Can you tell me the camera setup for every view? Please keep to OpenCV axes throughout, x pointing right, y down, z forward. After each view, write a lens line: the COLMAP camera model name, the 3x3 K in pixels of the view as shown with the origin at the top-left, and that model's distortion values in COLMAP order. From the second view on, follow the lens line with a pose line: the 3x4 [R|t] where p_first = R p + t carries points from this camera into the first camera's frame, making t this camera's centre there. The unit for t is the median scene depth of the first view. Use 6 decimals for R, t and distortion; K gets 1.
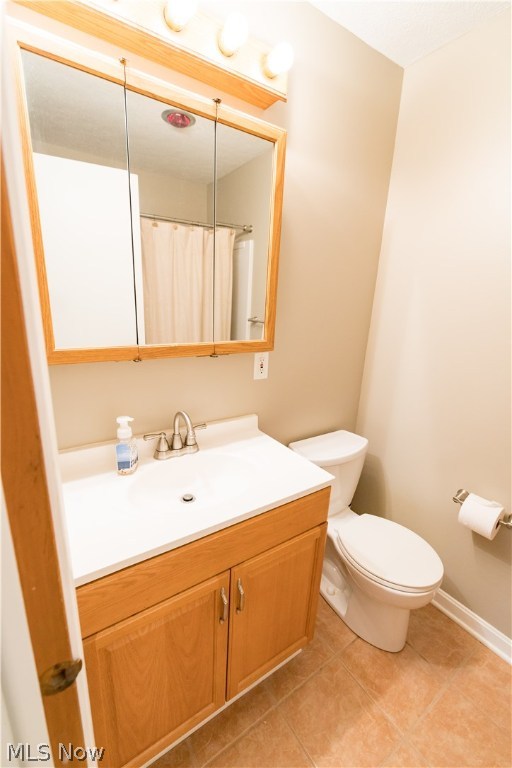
lens RADIAL K [[327.4, 0, 255.1], [0, 327.4, 384.4], [0, 0, 1]] dist [0.003881, 0.000159]
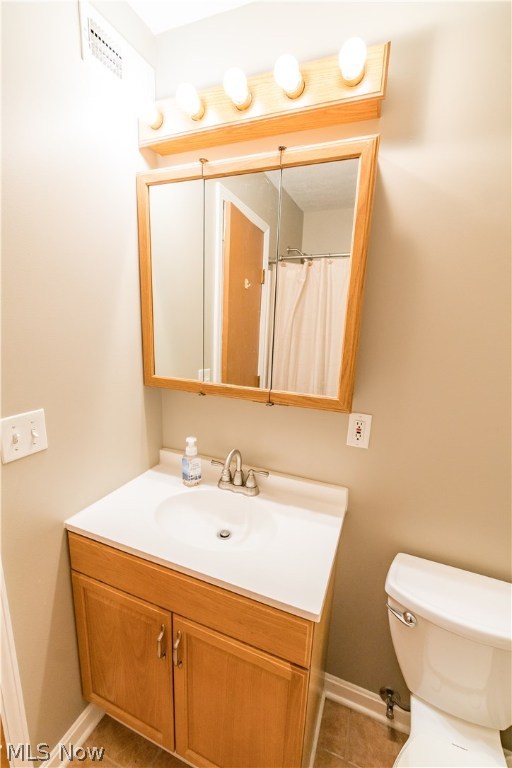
lens RADIAL K [[327.4, 0, 255.6], [0, 327.4, 388.5], [0, 0, 1]] dist [0.003881, 0.000159]
pose [[0.559805, 0.155827, -0.813840, 0.649528], [-0.228404, 0.973128, 0.029217, -0.157124], [0.796524, 0.169528, 0.580354, 0.430100]]
